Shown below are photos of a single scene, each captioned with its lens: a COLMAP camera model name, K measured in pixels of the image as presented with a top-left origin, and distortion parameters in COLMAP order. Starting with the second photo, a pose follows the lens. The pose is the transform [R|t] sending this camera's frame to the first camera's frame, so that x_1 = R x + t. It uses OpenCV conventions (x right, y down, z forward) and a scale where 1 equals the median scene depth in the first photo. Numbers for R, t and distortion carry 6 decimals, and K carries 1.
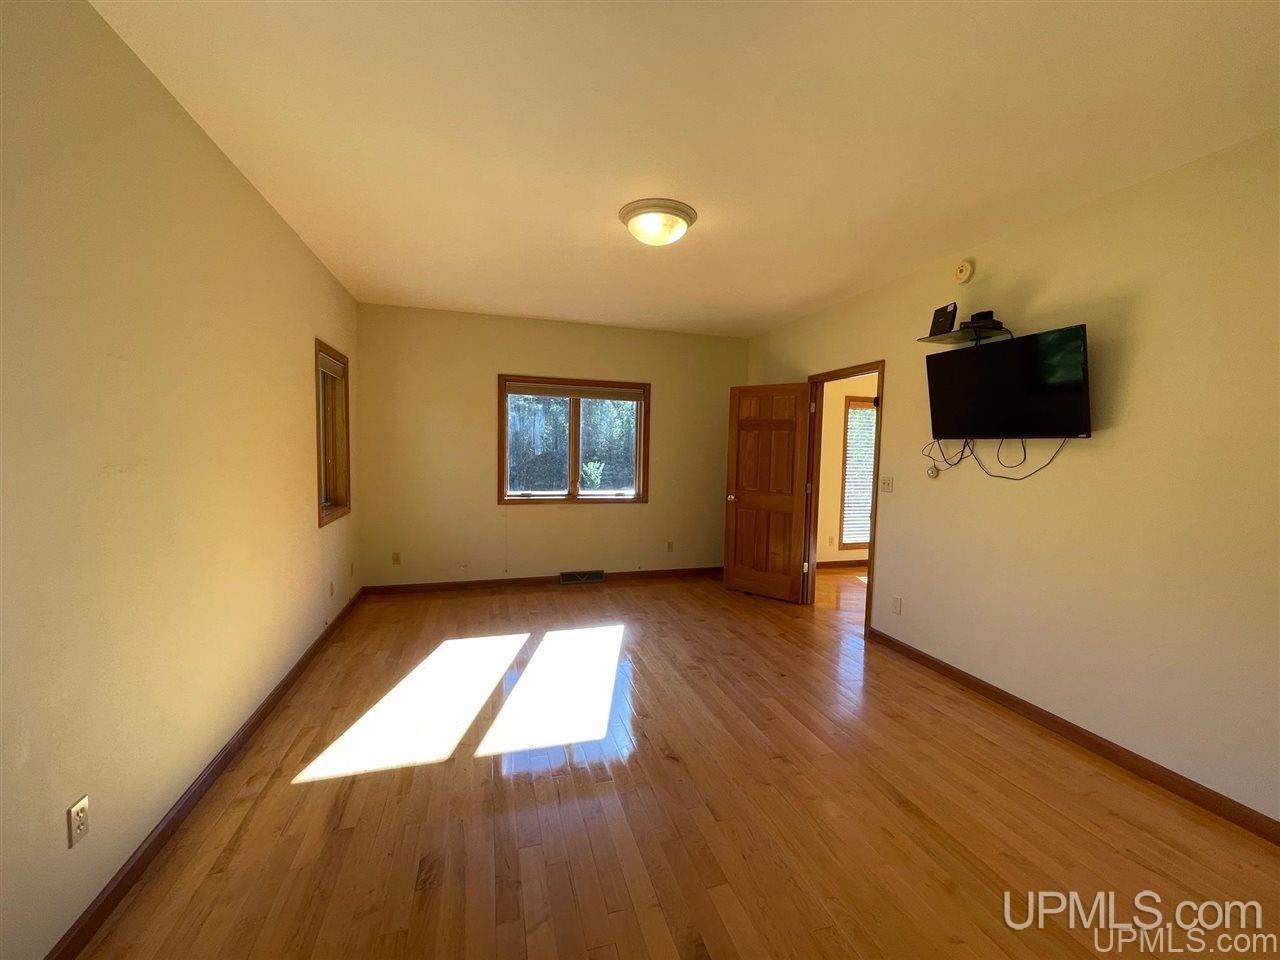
lens RADIAL K [[517.1, 0, 636.8], [0, 517.1, 480.9], [0, 0, 1]] dist [0.003384, -0.001948]
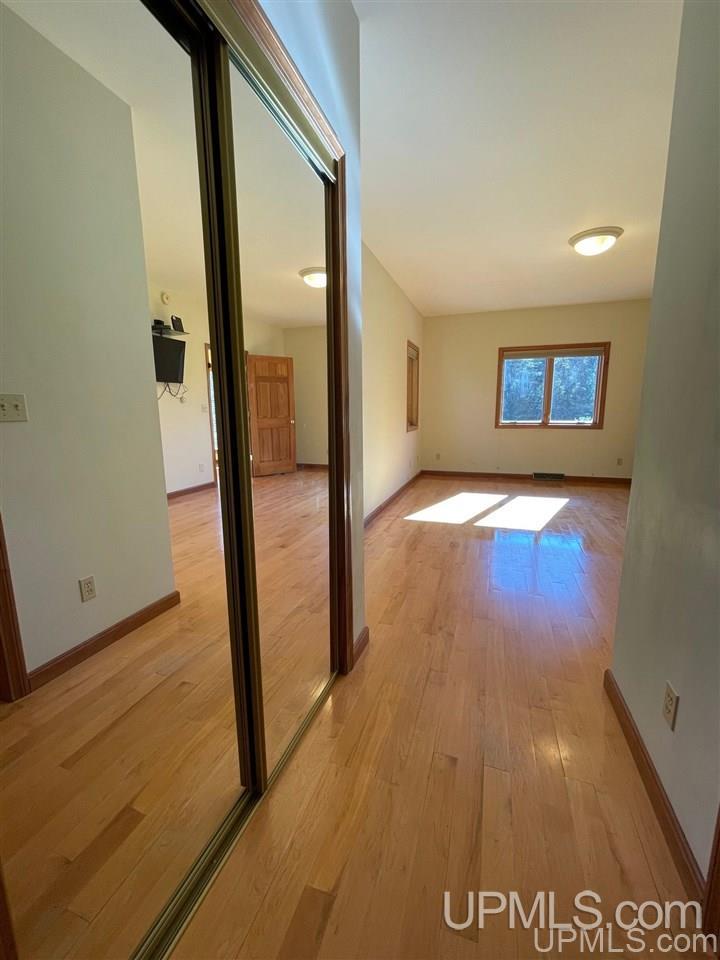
lens RADIAL K [[387.8, 0, 365.2], [0, 387.8, 479.9], [0, 0, 1]] dist [0.003384, -0.001948]
pose [[0.823203, 0.072414, -0.563110, 0.115715], [-0.008277, 0.993258, 0.115629, 0.076941], [0.567687, -0.090525, 0.818252, -0.309897]]
